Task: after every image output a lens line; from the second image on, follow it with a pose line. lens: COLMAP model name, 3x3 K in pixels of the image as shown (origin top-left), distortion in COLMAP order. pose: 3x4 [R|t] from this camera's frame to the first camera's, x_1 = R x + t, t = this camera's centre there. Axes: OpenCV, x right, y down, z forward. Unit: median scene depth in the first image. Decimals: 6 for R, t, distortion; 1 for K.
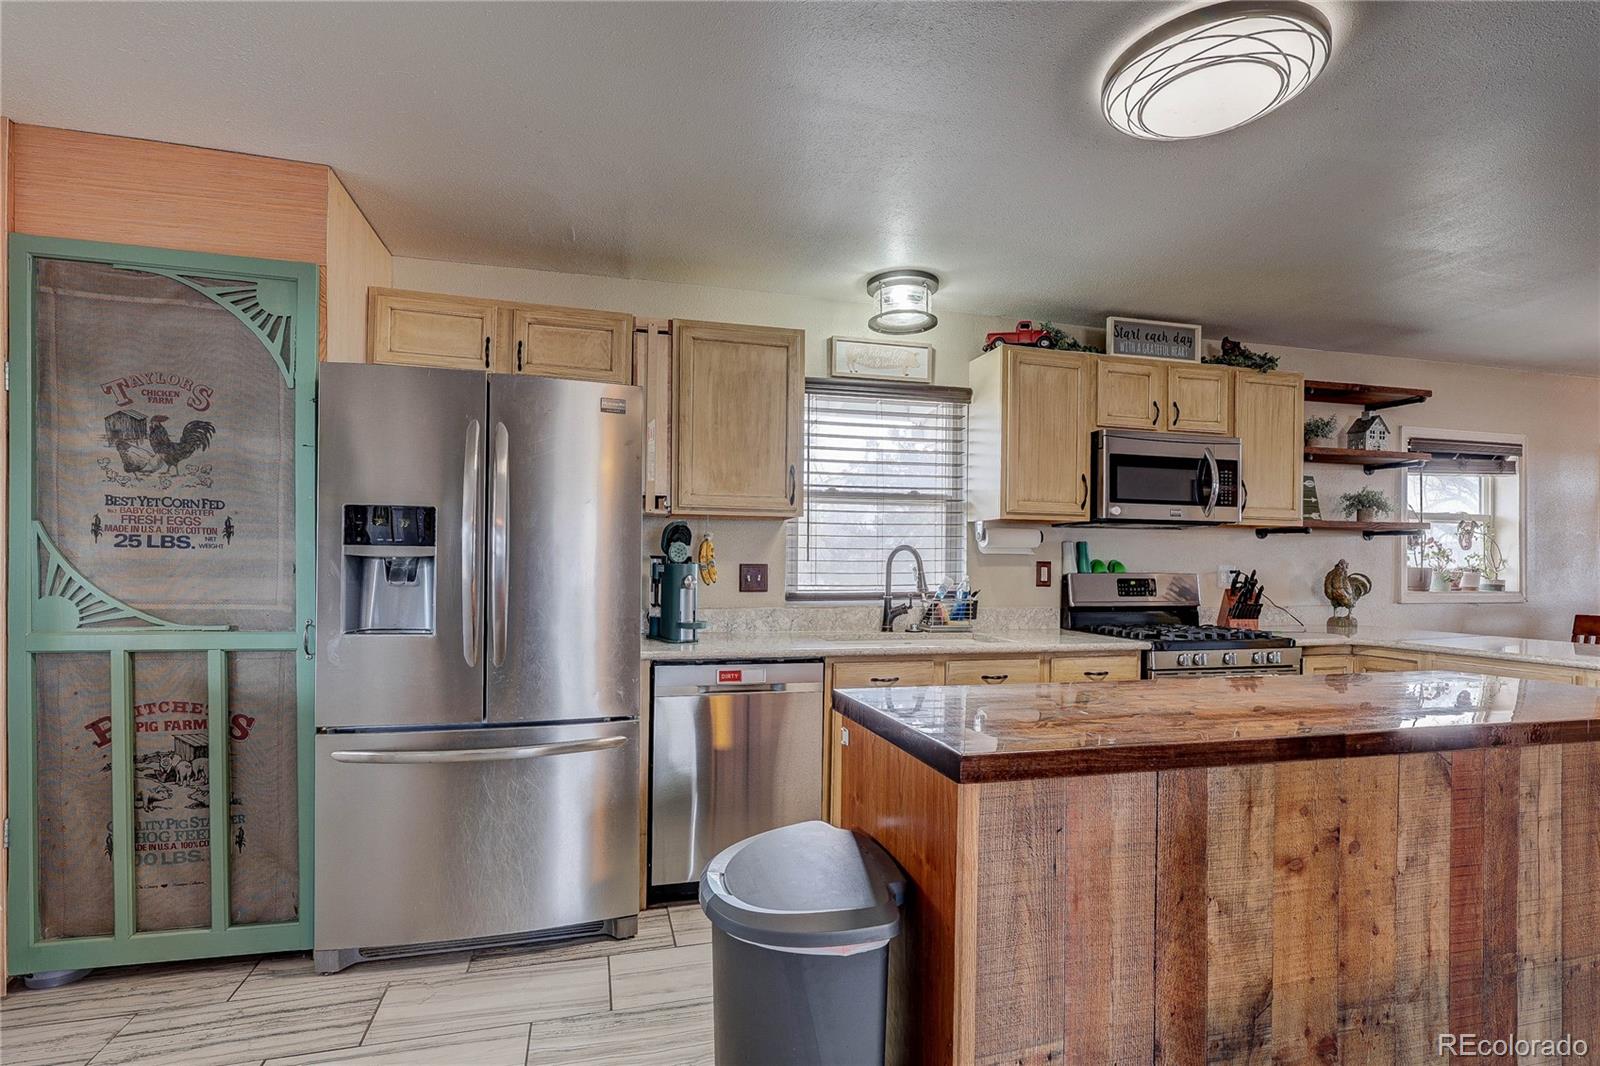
lens RADIAL K [[757.8, 0, 799.9], [0, 757.8, 568.8], [0, 0, 1]] dist [-0.006199, 0.002099]
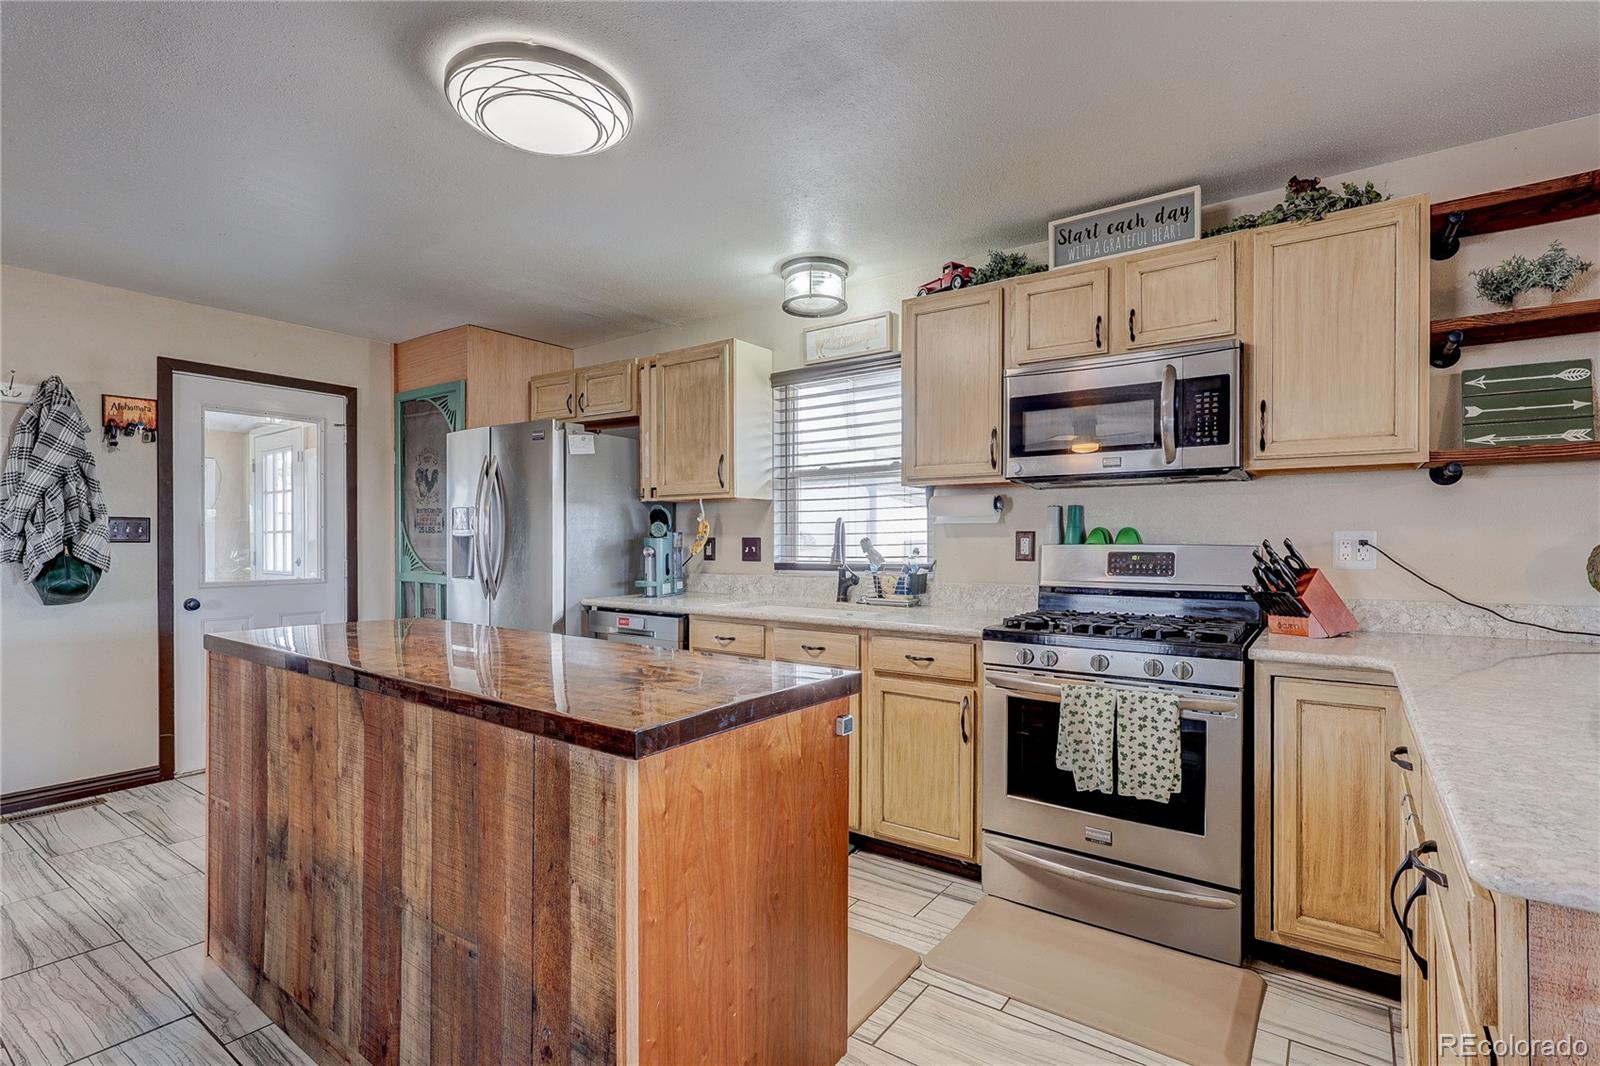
lens RADIAL K [[757.8, 0, 802.0], [0, 757.8, 537.0], [0, 0, 1]] dist [-0.006199, 0.002099]
pose [[0.639294, -0.009954, -0.768898, 0.892634], [0.003375, 0.999943, -0.010140, 0.004947], [0.768955, 0.003887, 0.639291, 0.306938]]
